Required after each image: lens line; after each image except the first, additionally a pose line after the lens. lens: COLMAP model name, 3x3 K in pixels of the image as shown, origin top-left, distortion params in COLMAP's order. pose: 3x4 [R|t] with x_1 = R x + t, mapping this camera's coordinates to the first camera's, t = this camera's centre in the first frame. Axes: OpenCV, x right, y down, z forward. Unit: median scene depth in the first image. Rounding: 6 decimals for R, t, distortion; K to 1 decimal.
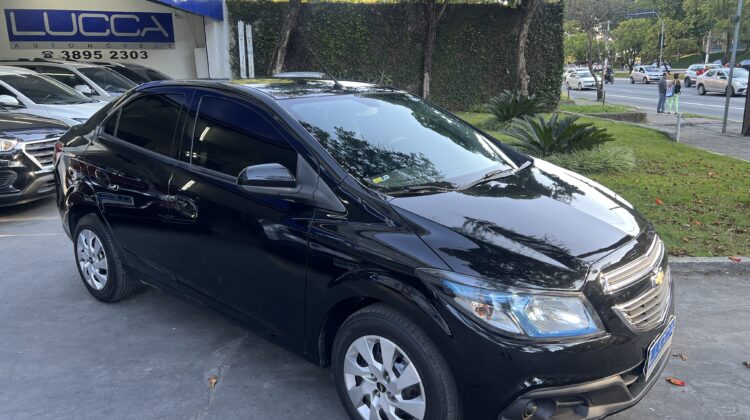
lens RADIAL K [[568.1, 0, 375.0], [0, 568.1, 210.0], [0, 0, 1]] dist [0.007055, -0.001630]
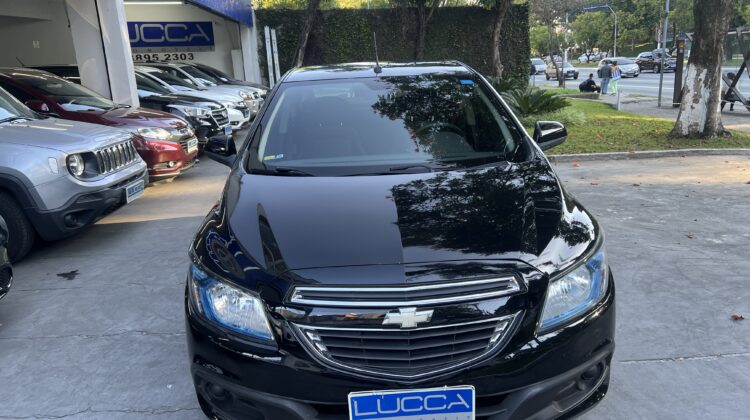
lens RADIAL K [[554.6, 0, 375.0], [0, 554.6, 210.0], [0, 0, 1]] dist [0.003013, -0.002636]
pose [[0.998166, -0.040166, 0.045302, -0.074421], [0.039646, 0.999138, 0.012333, 0.051933], [-0.045758, -0.010514, 0.998897, -0.191117]]
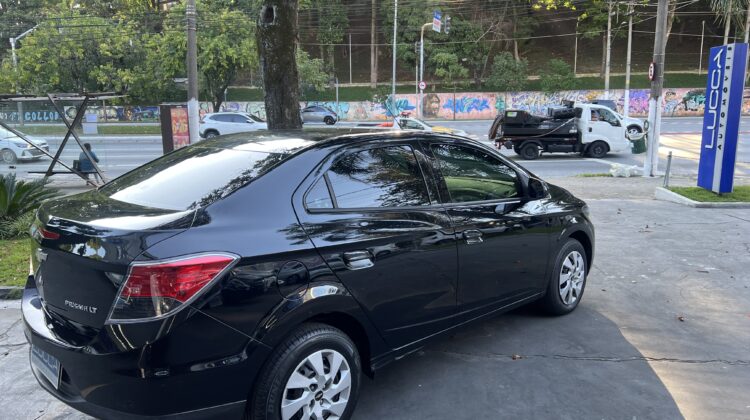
lens RADIAL K [[563.1, 0, 389.4], [0, 563.1, 209.7], [0, 0, 1]] dist [0.002155, -0.000610]
pose [[0.077906, -0.154725, 0.984881, -0.232674], [0.240571, 0.961609, 0.132040, -0.040867], [-0.967500, 0.226647, 0.112137, 0.169432]]
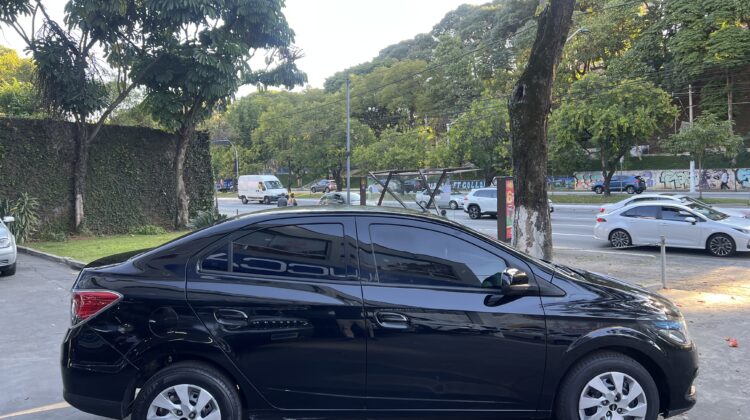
lens RADIAL K [[563.1, 0, 389.4], [0, 563.1, 209.7], [0, 0, 1]] dist [0.002155, -0.000610]
pose [[0.735492, -0.024428, 0.677093, -0.170462], [0.162042, 0.976690, -0.140780, -0.009967], [-0.657871, 0.213260, 0.722306, 0.024874]]
